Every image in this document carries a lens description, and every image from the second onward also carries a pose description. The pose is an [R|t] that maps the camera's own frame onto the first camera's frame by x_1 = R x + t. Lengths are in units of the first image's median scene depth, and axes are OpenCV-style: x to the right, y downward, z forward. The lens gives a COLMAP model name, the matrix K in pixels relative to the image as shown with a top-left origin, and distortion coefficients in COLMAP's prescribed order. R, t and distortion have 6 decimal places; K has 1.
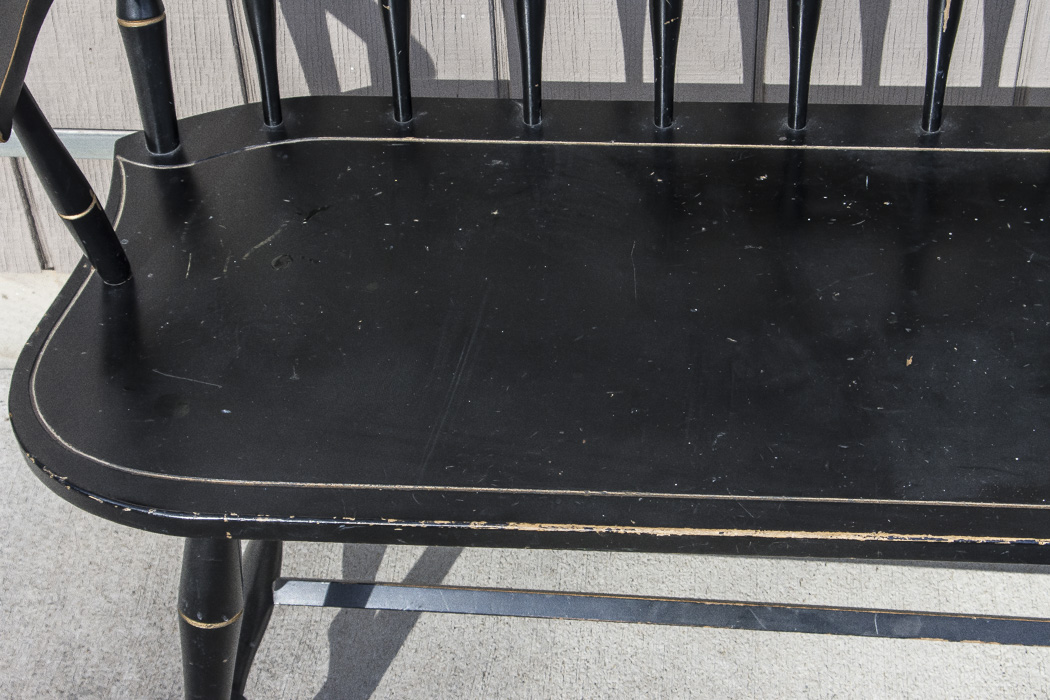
lens RADIAL K [[1972.3, 0, 525.0], [0, 1972.3, 350.0], [0, 0, 1]] dist [0.016693, 0.060201]
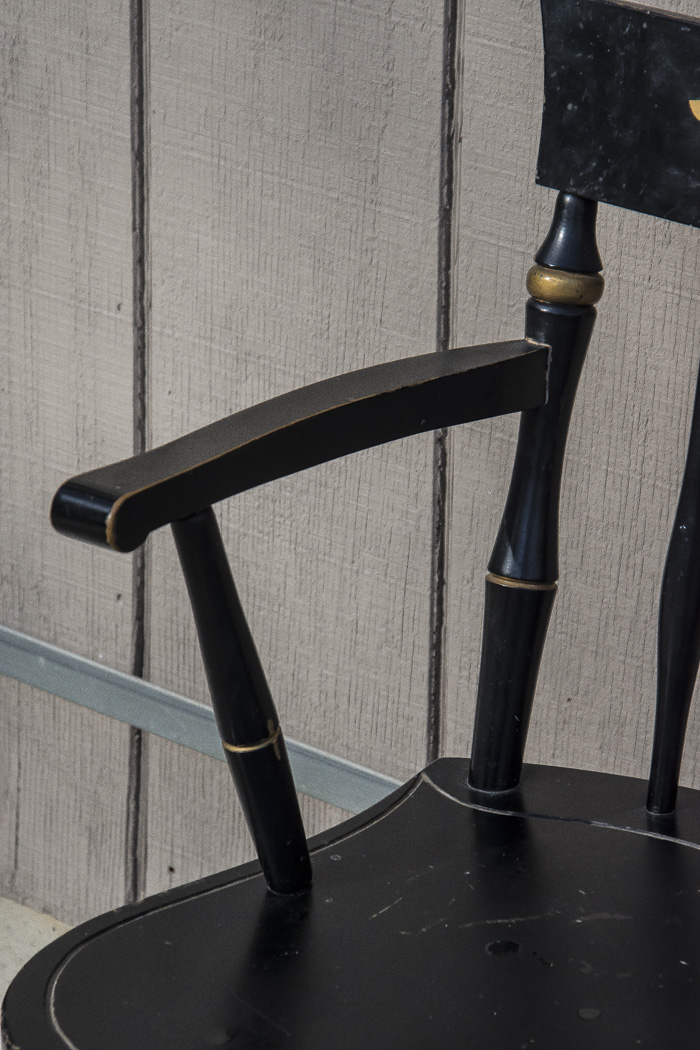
lens RADIAL K [[5015.0, 0, 350.0], [0, 5015.0, 525.0], [0, 0, 1]] dist [1.002500, 4.332281]
pose [[0.803297, 0.274105, -0.528753, 0.650840], [-0.443168, 0.868208, -0.223196, 0.219088], [0.397889, 0.413620, 0.818904, -0.416352]]
